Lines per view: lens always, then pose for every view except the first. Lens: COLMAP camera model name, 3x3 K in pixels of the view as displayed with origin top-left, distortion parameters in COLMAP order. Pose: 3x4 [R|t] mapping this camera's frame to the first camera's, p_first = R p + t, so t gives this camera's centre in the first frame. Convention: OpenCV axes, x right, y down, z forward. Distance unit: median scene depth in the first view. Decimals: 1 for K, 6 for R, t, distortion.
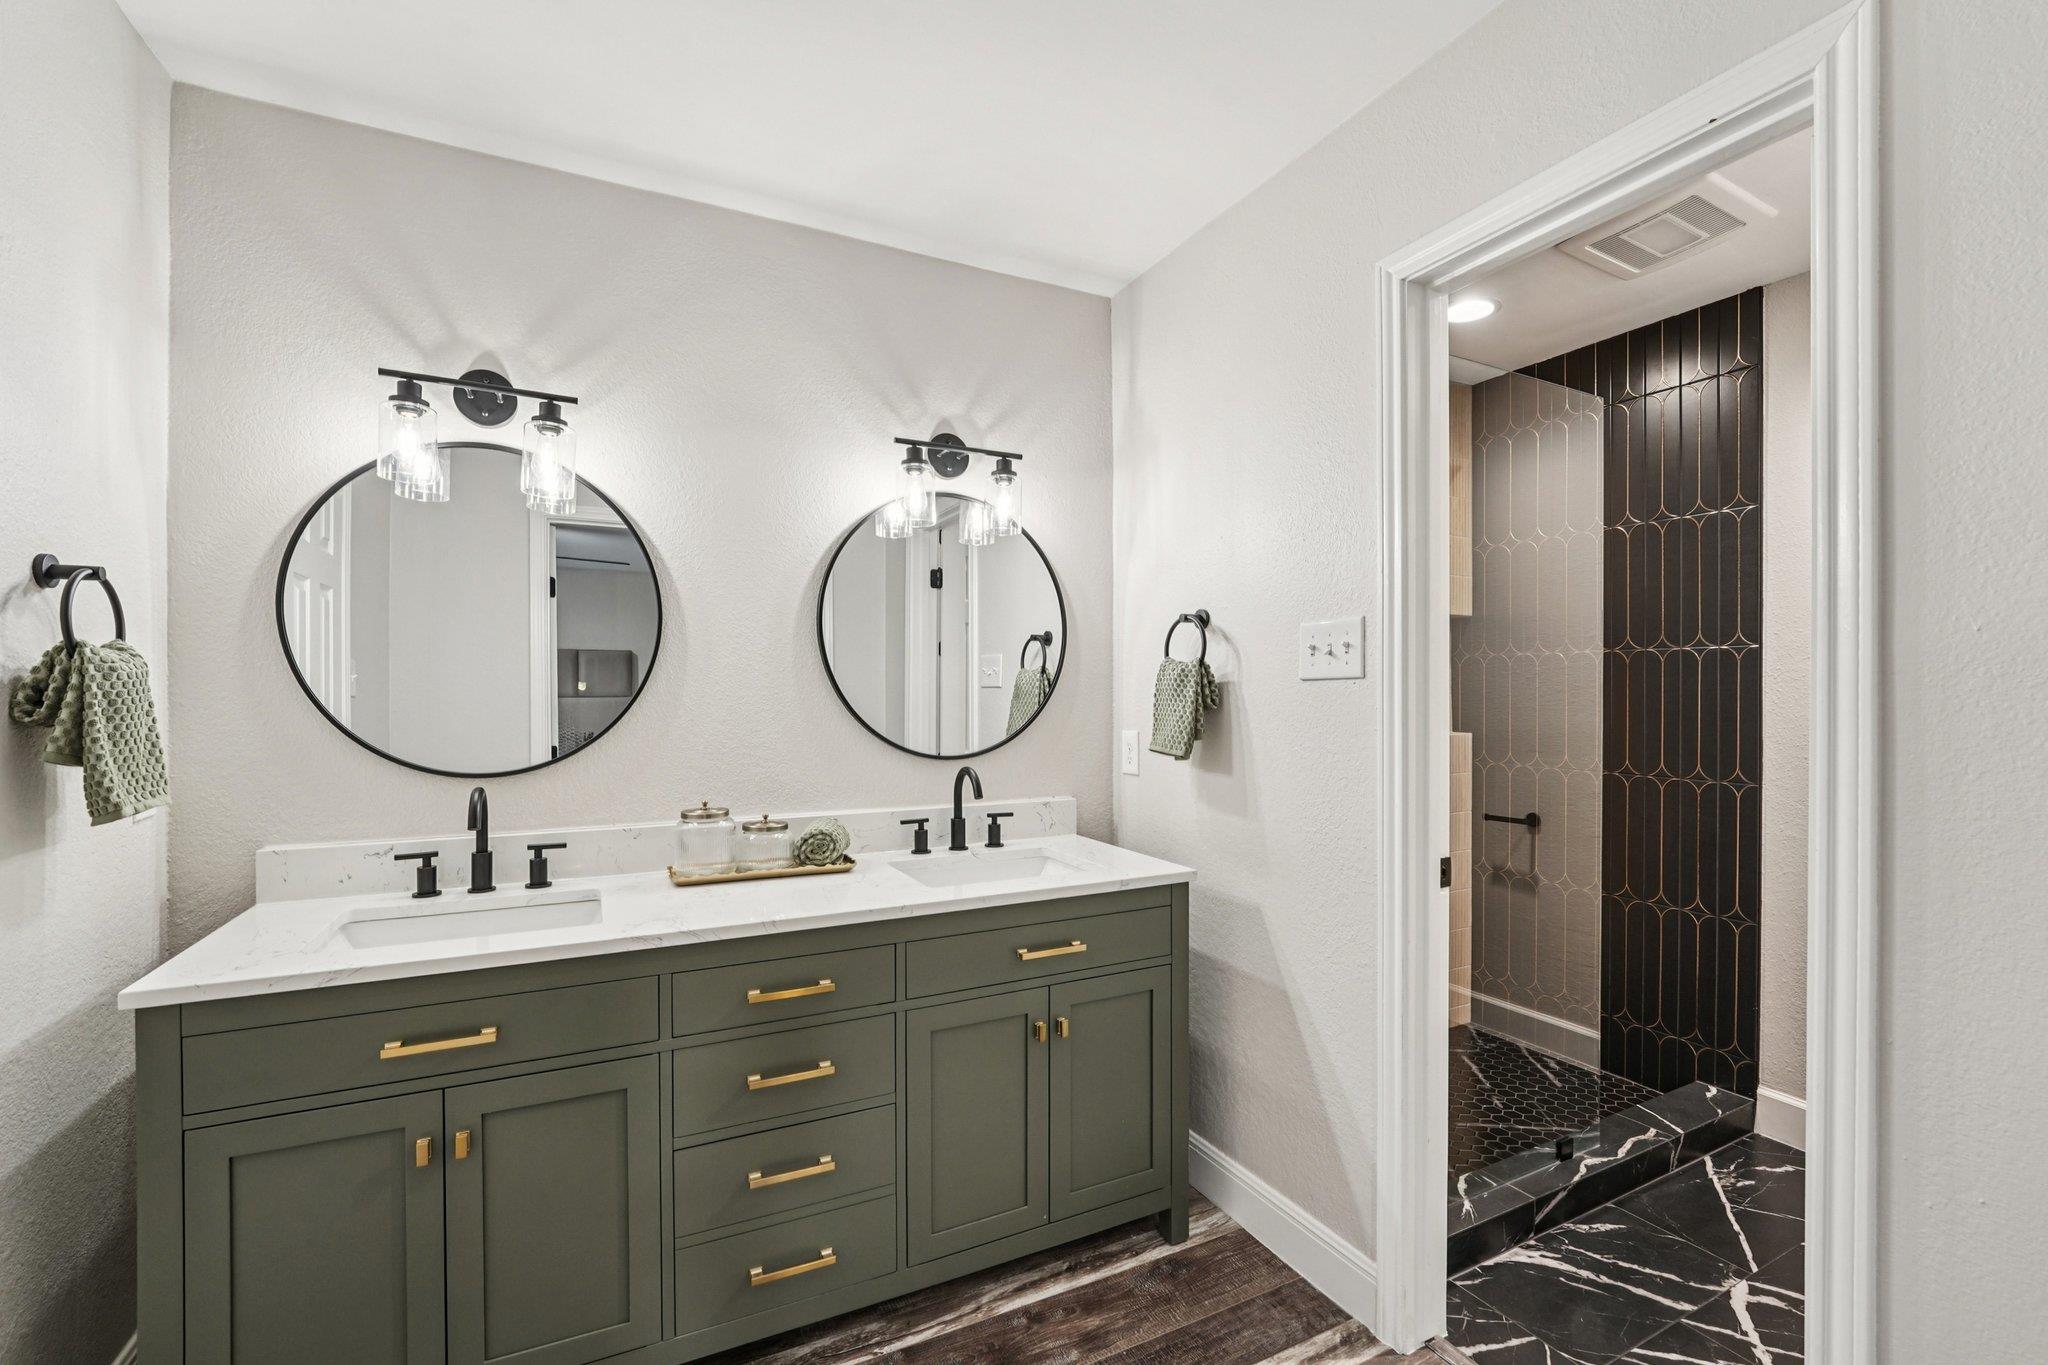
lens RADIAL K [[841.1, 0, 983.9], [0, 841.1, 687.2], [0, 0, 1]] dist [-0.030578, 0.003729]
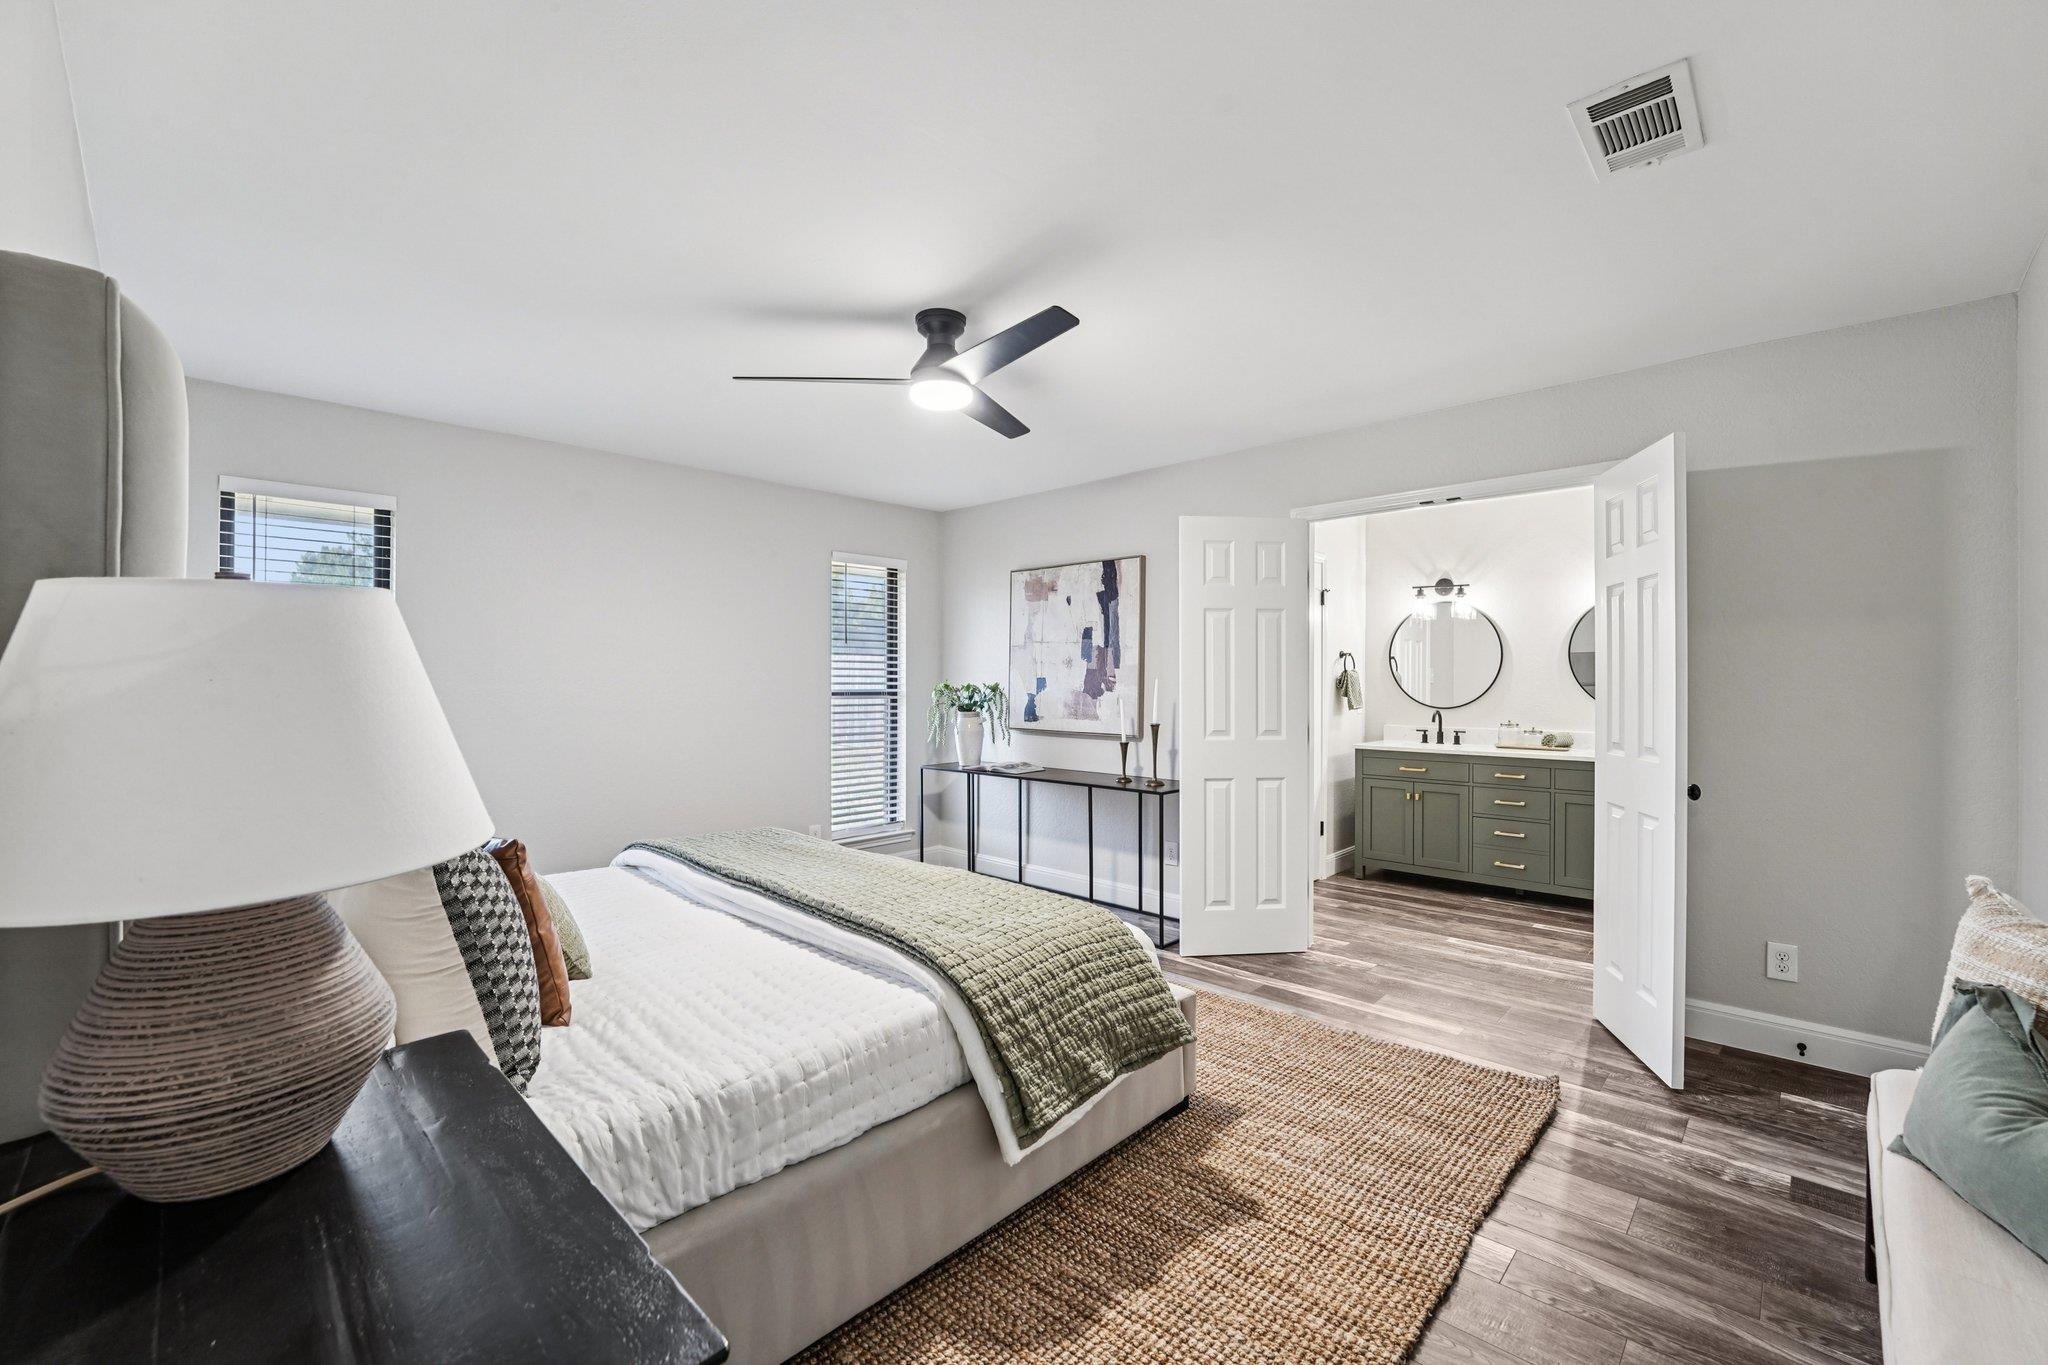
lens RADIAL K [[841.1, 0, 1021.2], [0, 841.1, 685.9], [0, 0, 1]] dist [-0.030578, 0.003729]
pose [[0.331126, -0.000607, -0.943586, 1.964482], [0.001062, 0.999999, -0.000271, 0.021417], [0.943586, -0.000912, 0.331126, -1.649444]]
